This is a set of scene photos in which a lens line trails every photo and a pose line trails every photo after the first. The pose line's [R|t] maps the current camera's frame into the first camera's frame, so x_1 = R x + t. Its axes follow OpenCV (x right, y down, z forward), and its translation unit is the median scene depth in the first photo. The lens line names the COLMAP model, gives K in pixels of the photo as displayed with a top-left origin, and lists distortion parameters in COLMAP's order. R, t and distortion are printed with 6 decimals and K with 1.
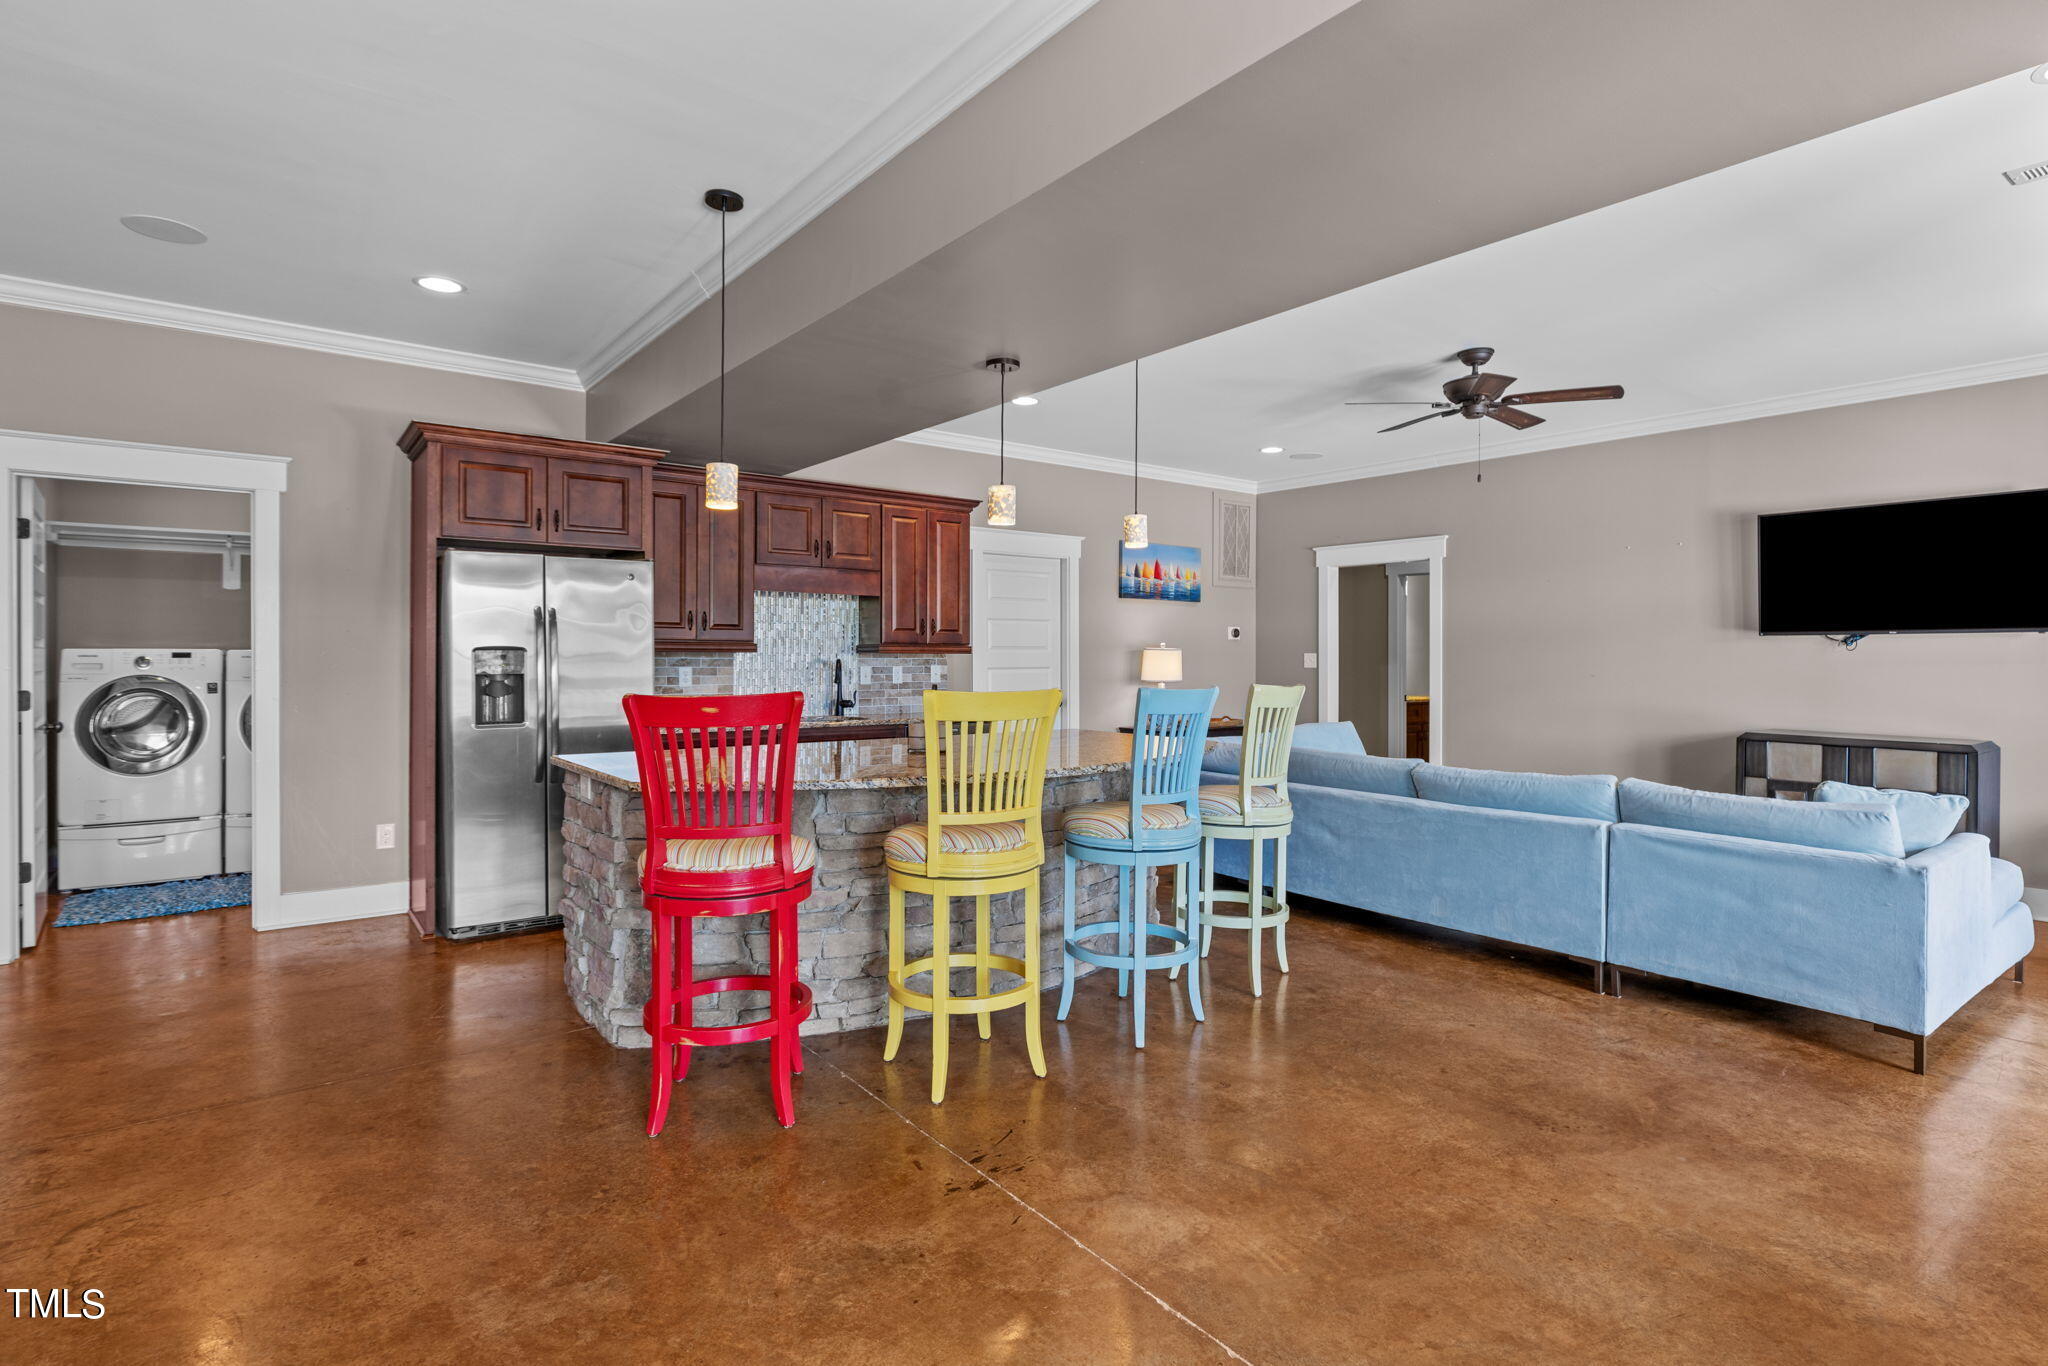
lens RADIAL K [[1021.6, 0, 1020.5], [0, 1021.6, 655.6], [0, 0, 1]] dist [-0.001356, -0.000966]
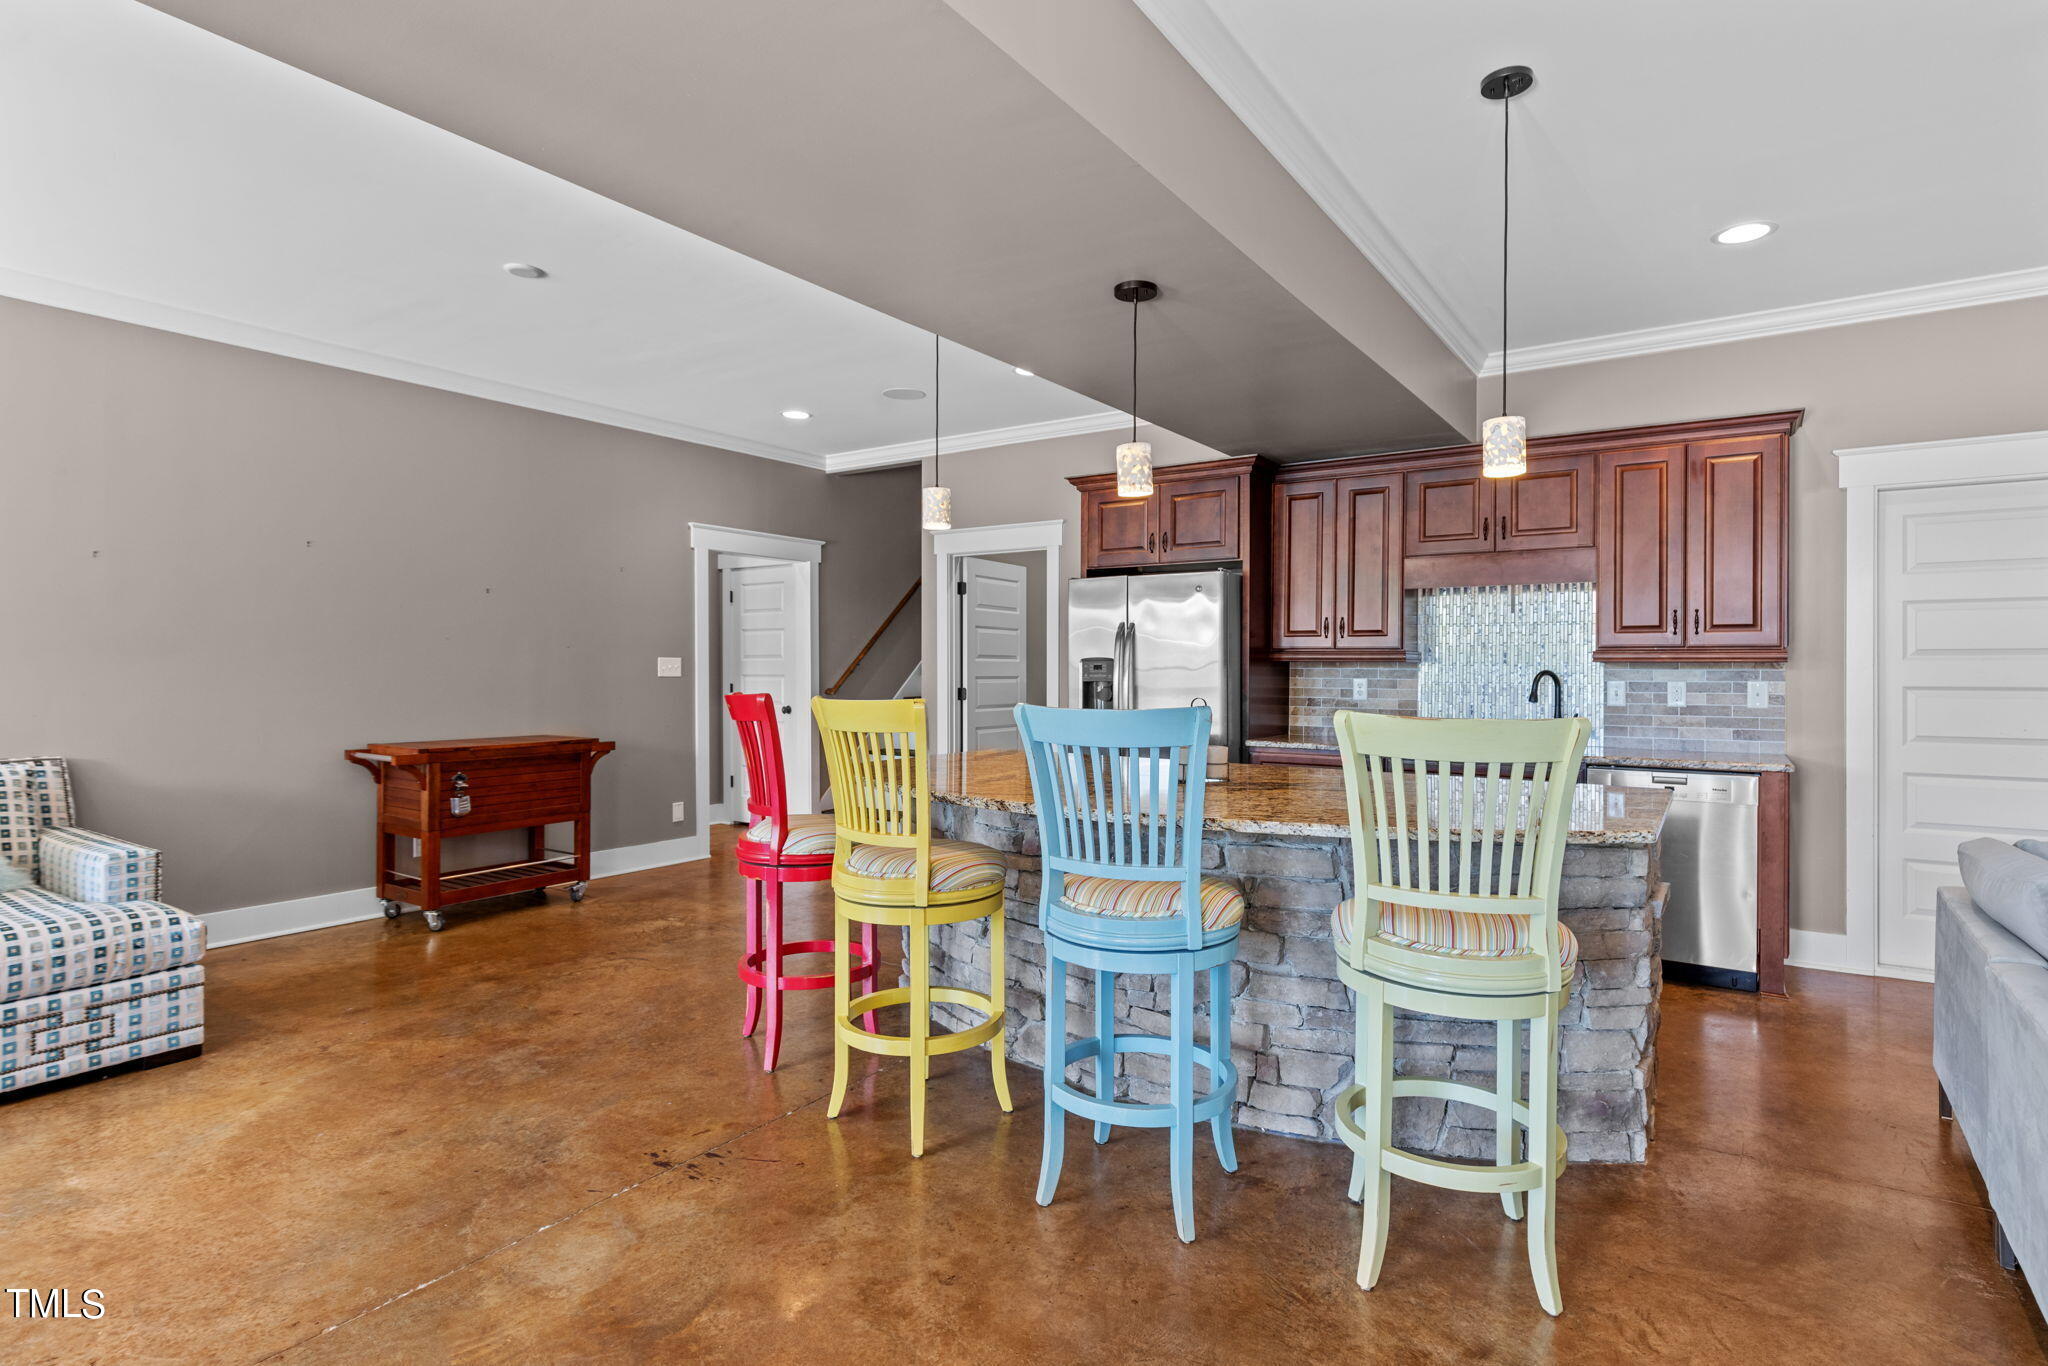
lens RADIAL K [[1030.5, 0, 1030.3], [0, 1030.5, 673.4], [0, 0, 1]] dist [-0.001370, 0.000029]
pose [[0.311027, 0.003630, -0.950394, 0.463287], [-0.001659, 0.999993, 0.003277, 0.004124], [0.950400, 0.000557, 0.311031, 0.441054]]
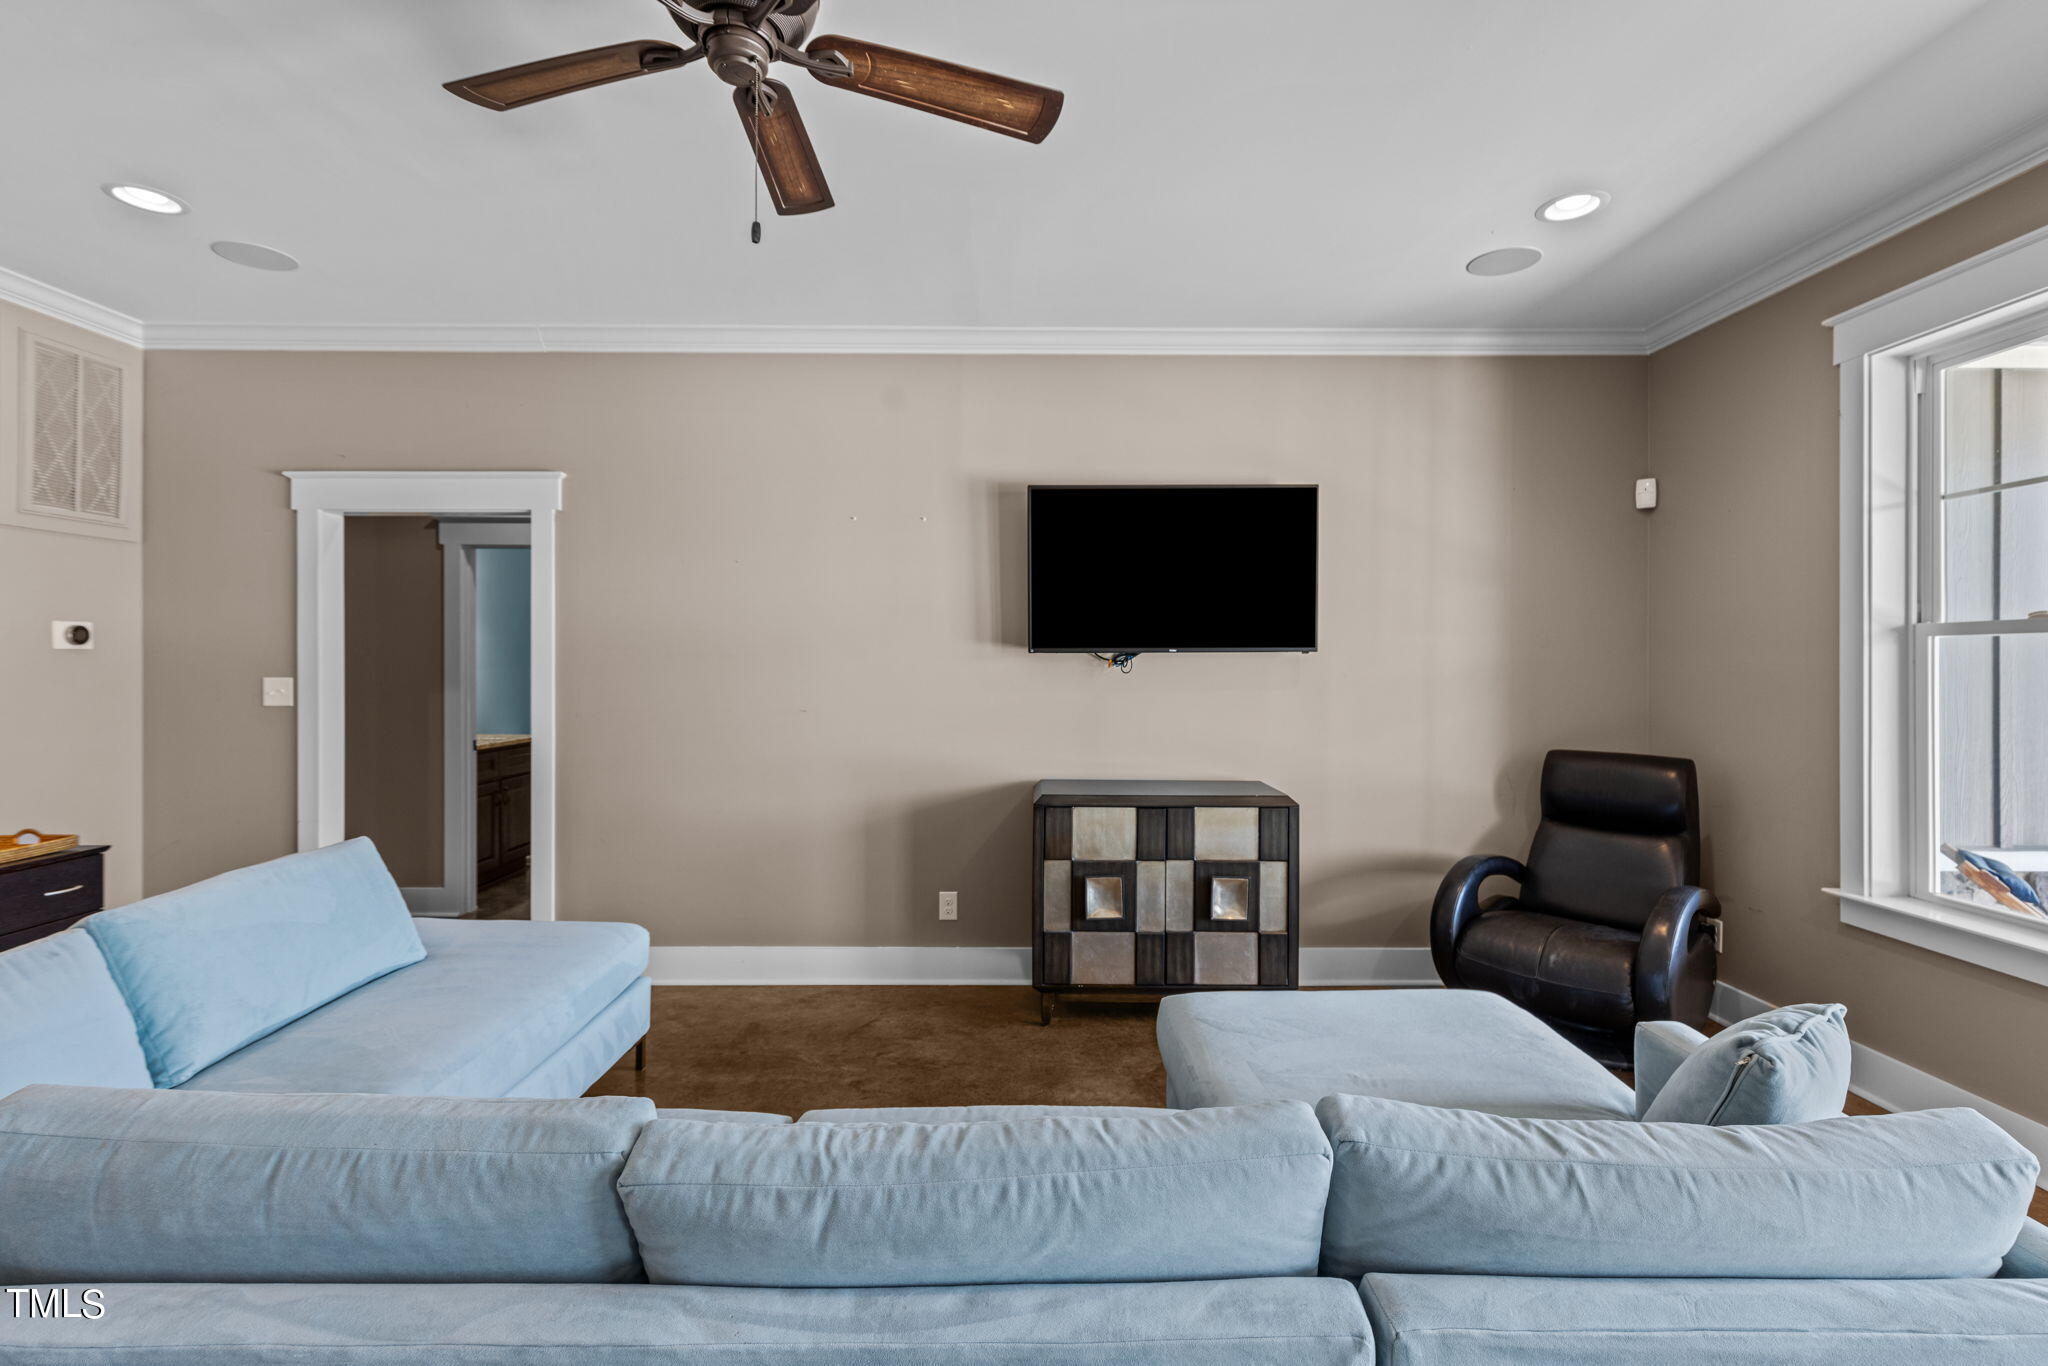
lens RADIAL K [[924.5, 0, 1029.2], [0, 924.5, 660.0], [0, 0, 1]] dist [0.003612, 0.000220]
pose [[0.603812, -0.001569, 0.797125, 0.206377], [0.002305, 0.999997, 0.000222, -0.014678], [-0.797124, 0.001703, 0.603814, 0.616610]]
